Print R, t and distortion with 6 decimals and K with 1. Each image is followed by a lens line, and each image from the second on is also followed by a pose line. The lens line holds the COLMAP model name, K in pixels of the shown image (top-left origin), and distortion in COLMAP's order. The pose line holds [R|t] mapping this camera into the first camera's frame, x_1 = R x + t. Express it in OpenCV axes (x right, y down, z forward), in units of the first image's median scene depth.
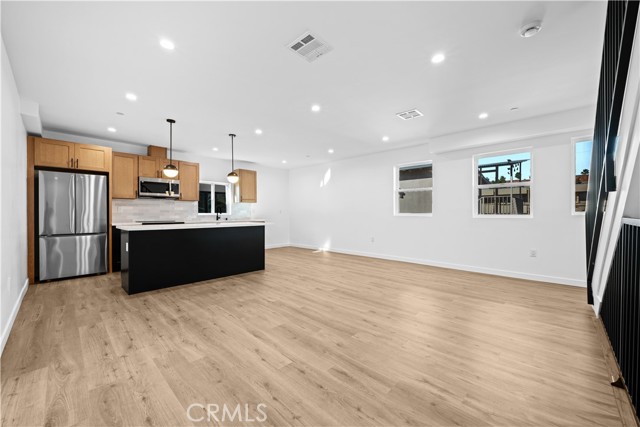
lens RADIAL K [[255.7, 0, 325.0], [0, 255.7, 212.6], [0, 0, 1]] dist [-0.003856, -0.000855]
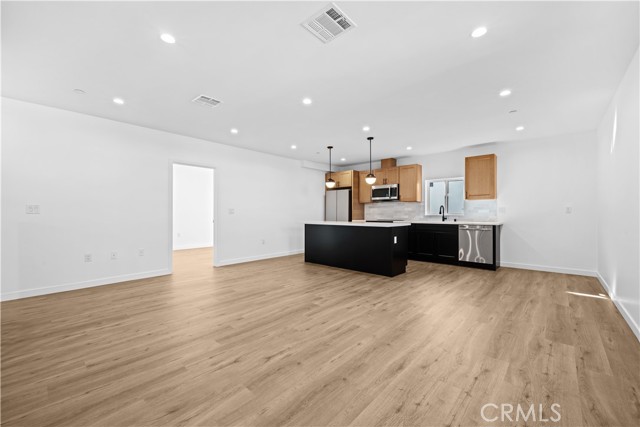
lens RADIAL K [[255.7, 0, 313.4], [0, 255.7, 213.6], [0, 0, 1]] dist [-0.003856, -0.000855]
pose [[0.002005, 0.000589, -0.999998, 0.805822], [0.003779, 0.999993, 0.000597, 0.002337], [0.999991, -0.003781, 0.002002, 0.913669]]
